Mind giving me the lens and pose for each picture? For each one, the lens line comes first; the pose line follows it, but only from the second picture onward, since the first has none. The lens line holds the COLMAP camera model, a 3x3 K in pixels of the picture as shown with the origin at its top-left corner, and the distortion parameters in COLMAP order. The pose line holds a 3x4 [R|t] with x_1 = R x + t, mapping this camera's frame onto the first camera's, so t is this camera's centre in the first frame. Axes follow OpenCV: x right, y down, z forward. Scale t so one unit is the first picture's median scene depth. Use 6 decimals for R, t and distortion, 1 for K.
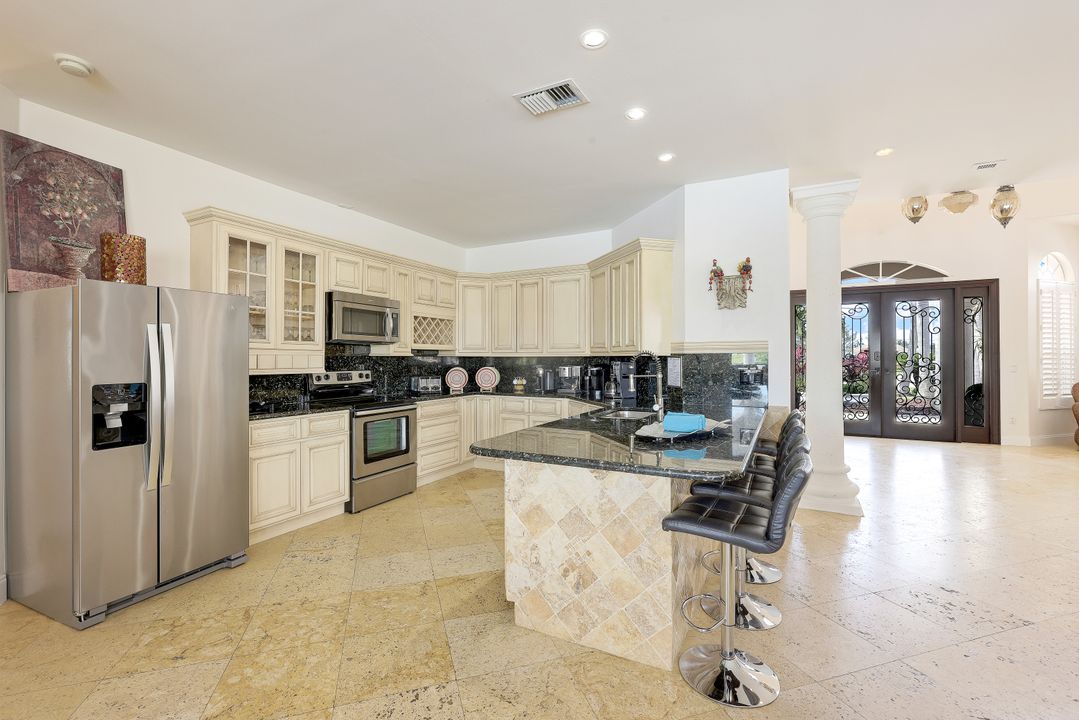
lens RADIAL K [[472.6, 0, 537.5], [0, 472.6, 355.5], [0, 0, 1]] dist [0.002468, 0.000547]
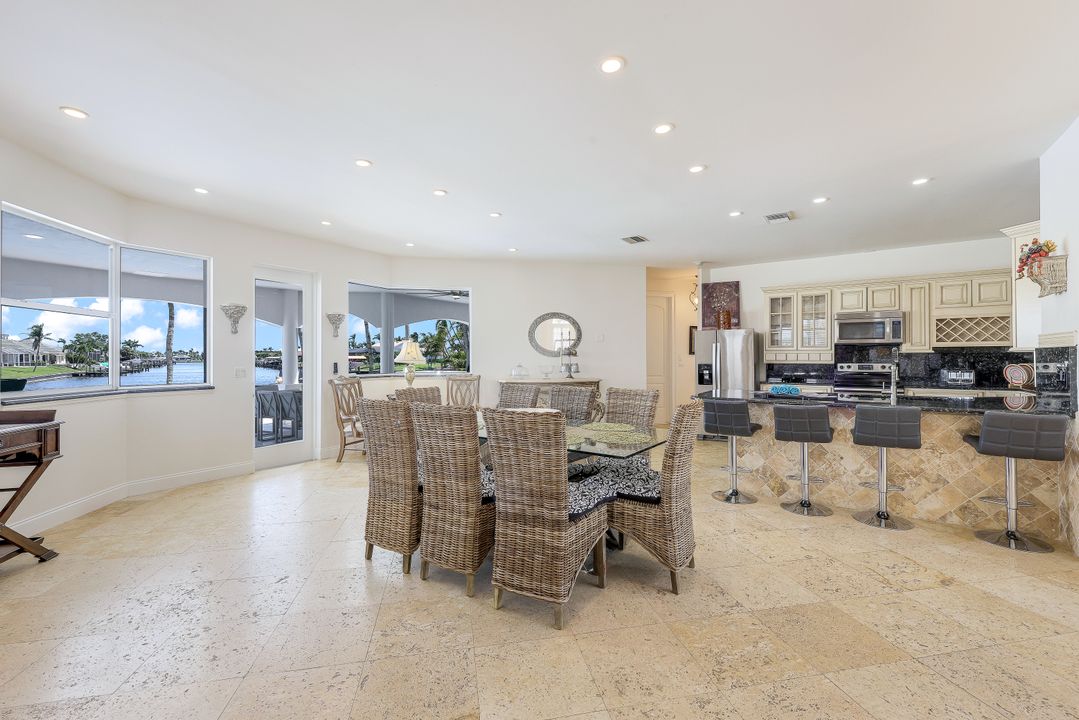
lens RADIAL K [[472.6, 0, 537.5], [0, 472.6, 355.5], [0, 0, 1]] dist [0.002468, 0.000547]
pose [[-0.105407, -0.005443, -0.994414, 1.215402], [0.010250, 0.999926, -0.006560, 0.007119], [0.994376, -0.010884, -0.105344, 0.136333]]
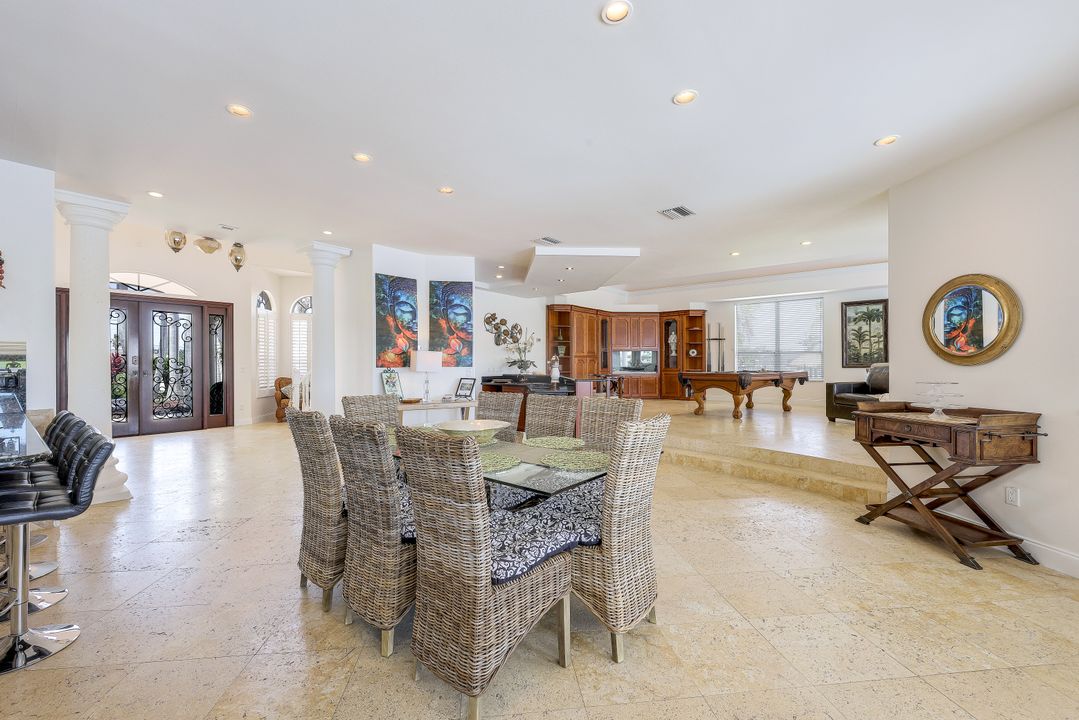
lens RADIAL K [[442.3, 0, 537.2], [0, 442.3, 362.1], [0, 0, 1]] dist [0.002115, -0.000194]
pose [[0.193972, 0.001399, 0.981006, -0.161957], [-0.003255, 0.999994, -0.000783, 0.004815], [-0.981002, -0.003042, 0.193976, -0.159176]]
